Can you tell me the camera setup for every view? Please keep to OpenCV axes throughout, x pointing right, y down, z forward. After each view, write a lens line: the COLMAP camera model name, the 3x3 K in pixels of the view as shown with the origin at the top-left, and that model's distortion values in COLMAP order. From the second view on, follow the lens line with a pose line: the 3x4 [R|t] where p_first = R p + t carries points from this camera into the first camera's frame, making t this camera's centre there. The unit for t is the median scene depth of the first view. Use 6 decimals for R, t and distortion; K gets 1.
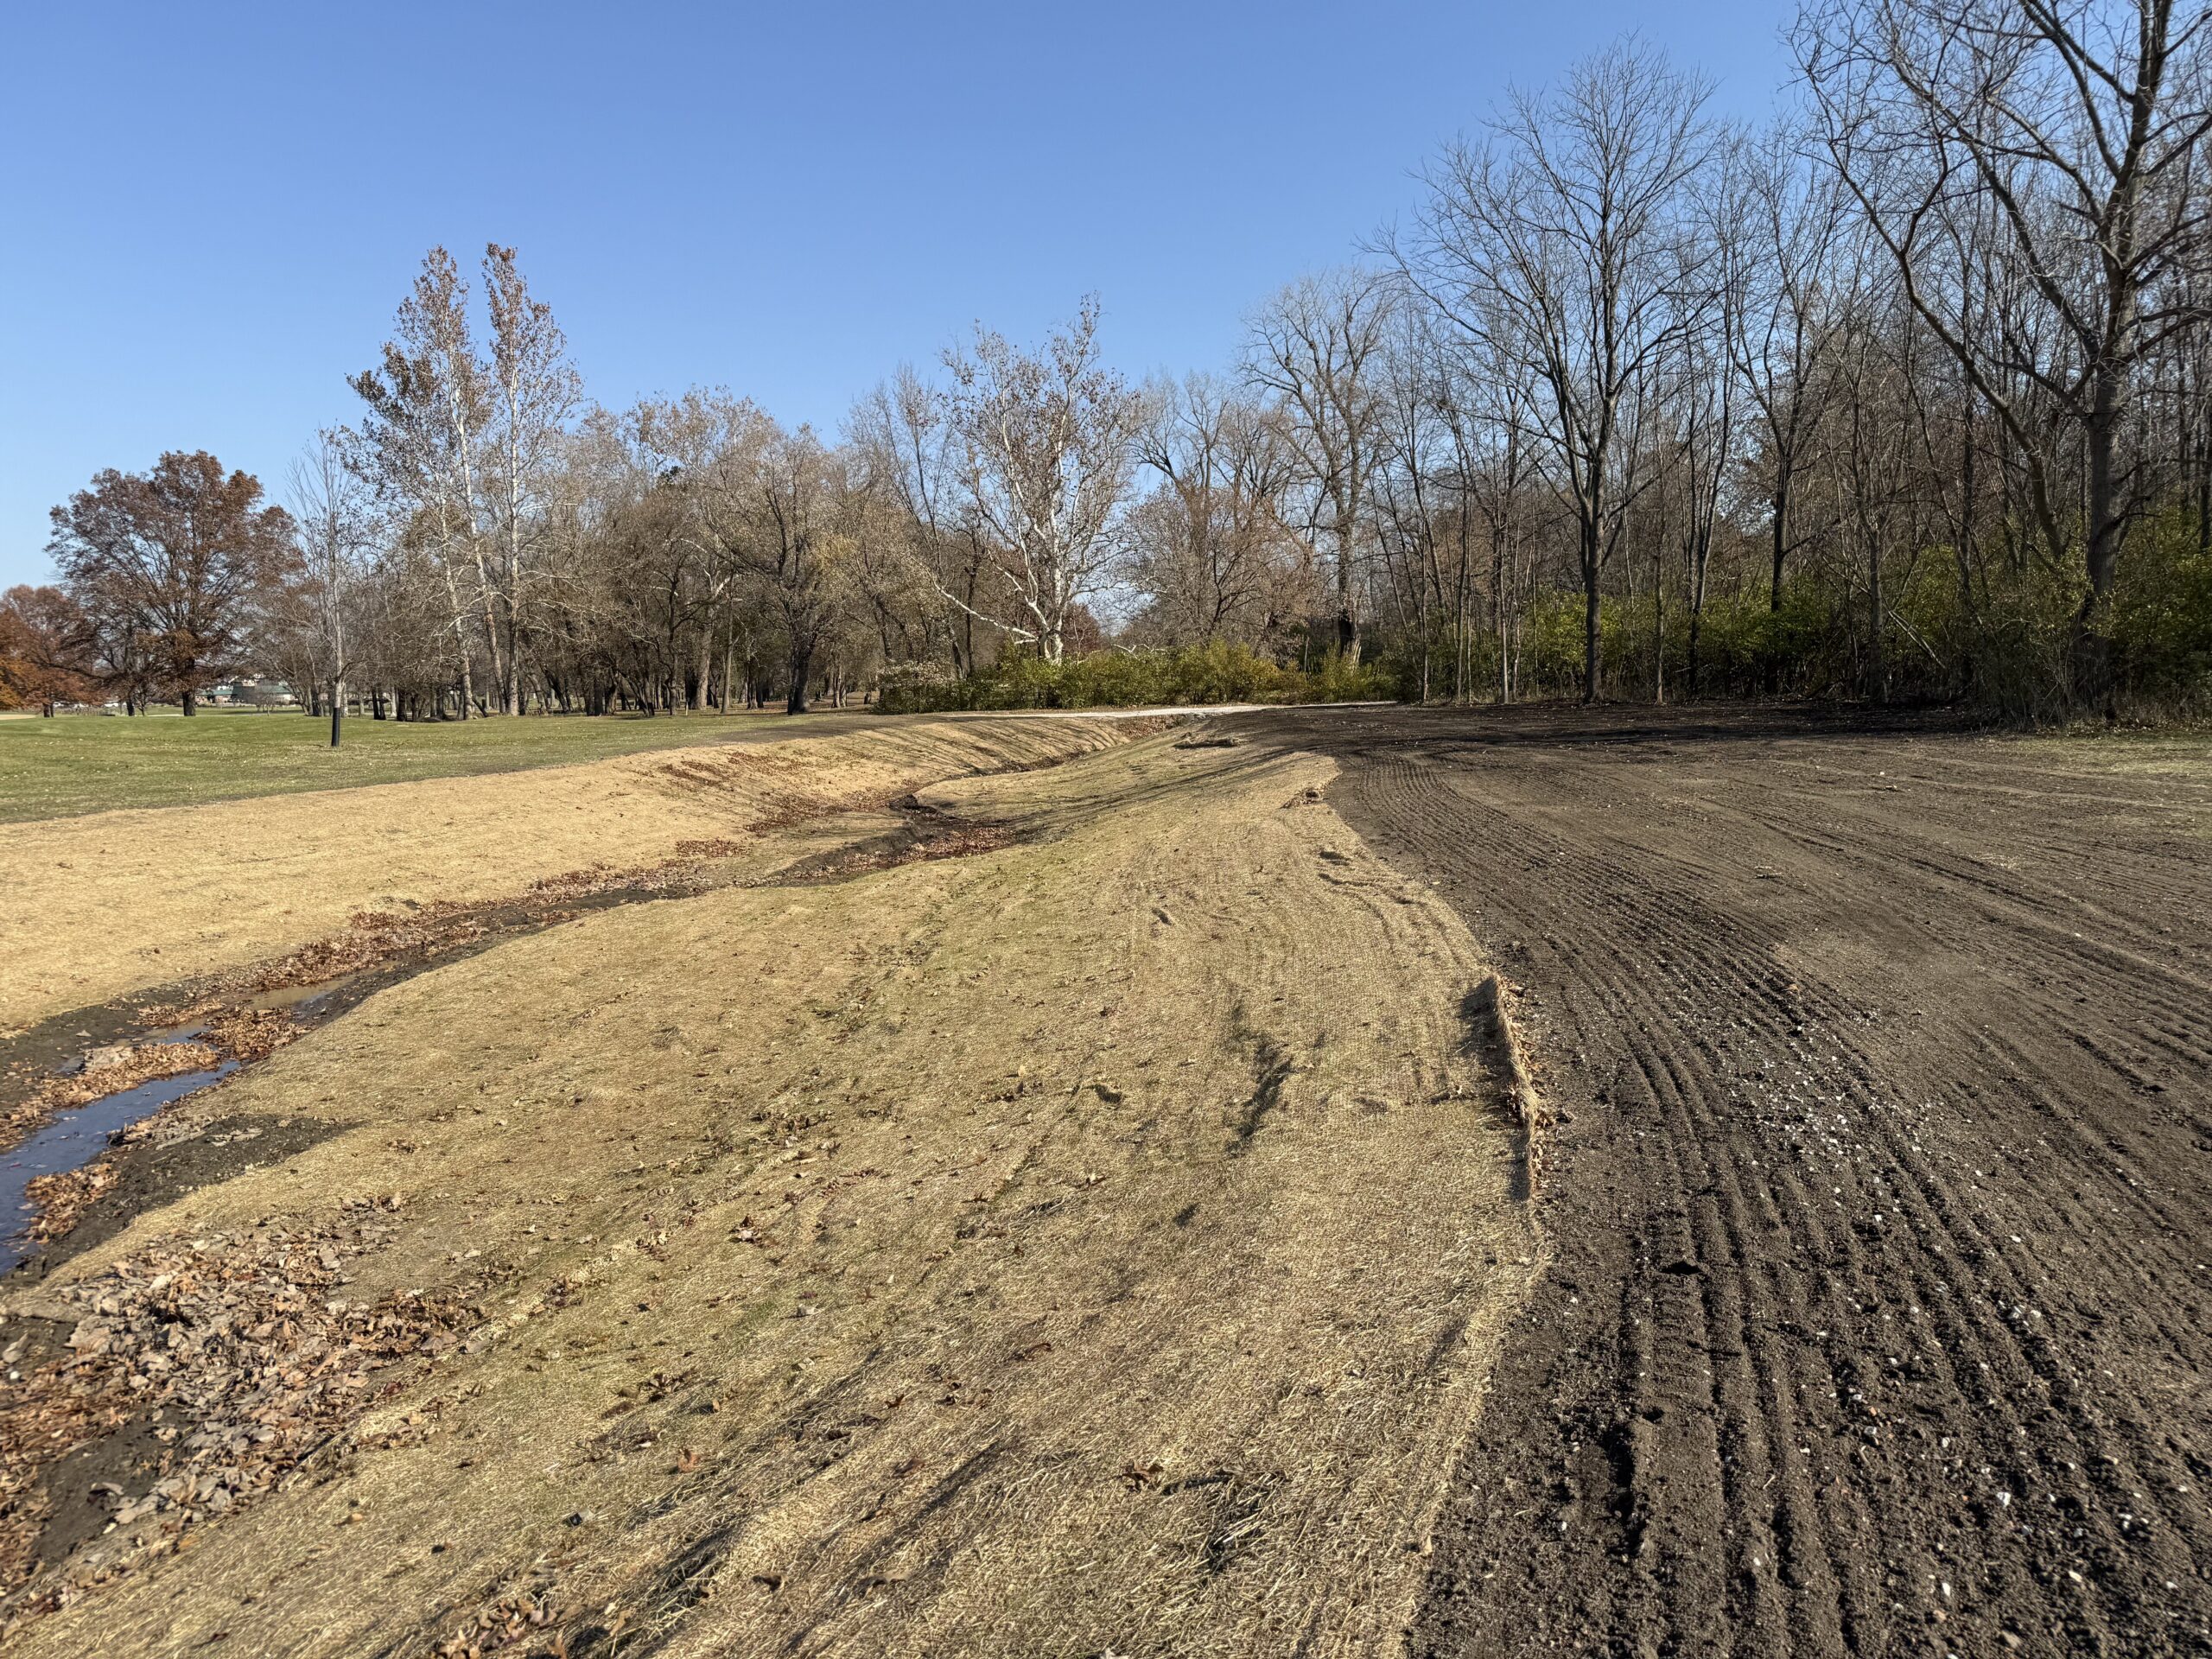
lens RADIAL K [[1535.6, 0, 1124.6], [0, 1535.6, 871.8], [0, 0, 1]] dist [0.073920, -0.118478]
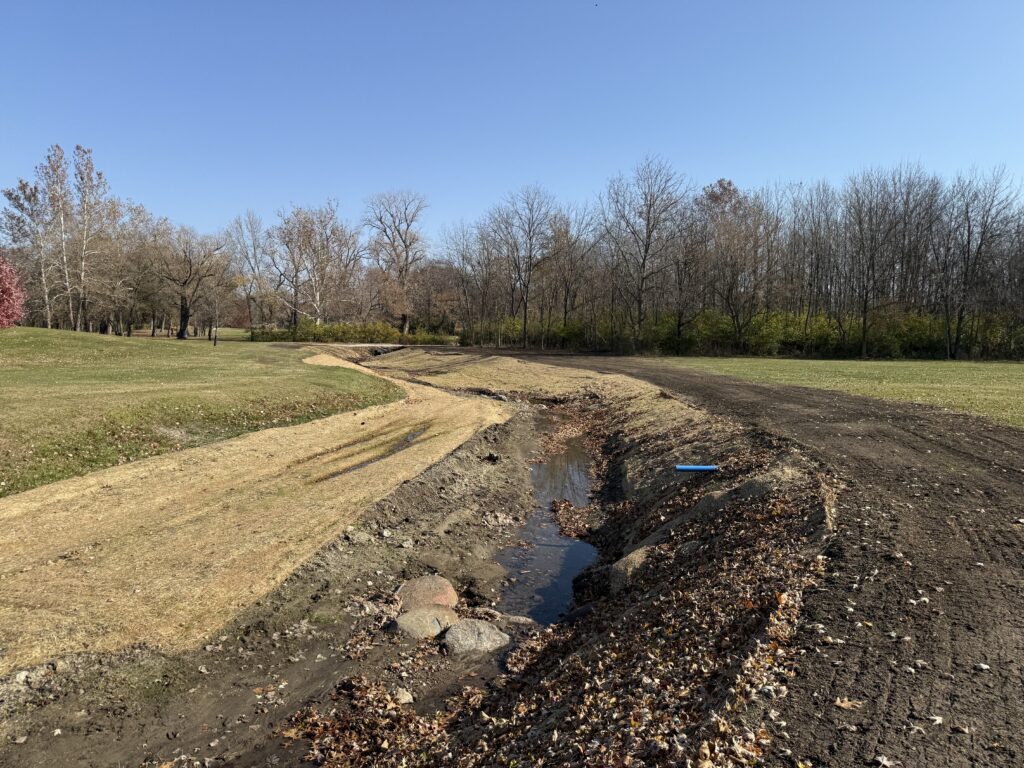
lens RADIAL K [[710.9, 0, 520.6], [0, 710.9, 403.6], [0, 0, 1]] dist [0.073920, -0.118478]
pose [[0.918862, 0.009284, 0.394469, -0.204950], [0.002088, 0.999595, -0.028391, 0.039693], [-0.394572, 0.026911, 0.918471, -0.312470]]
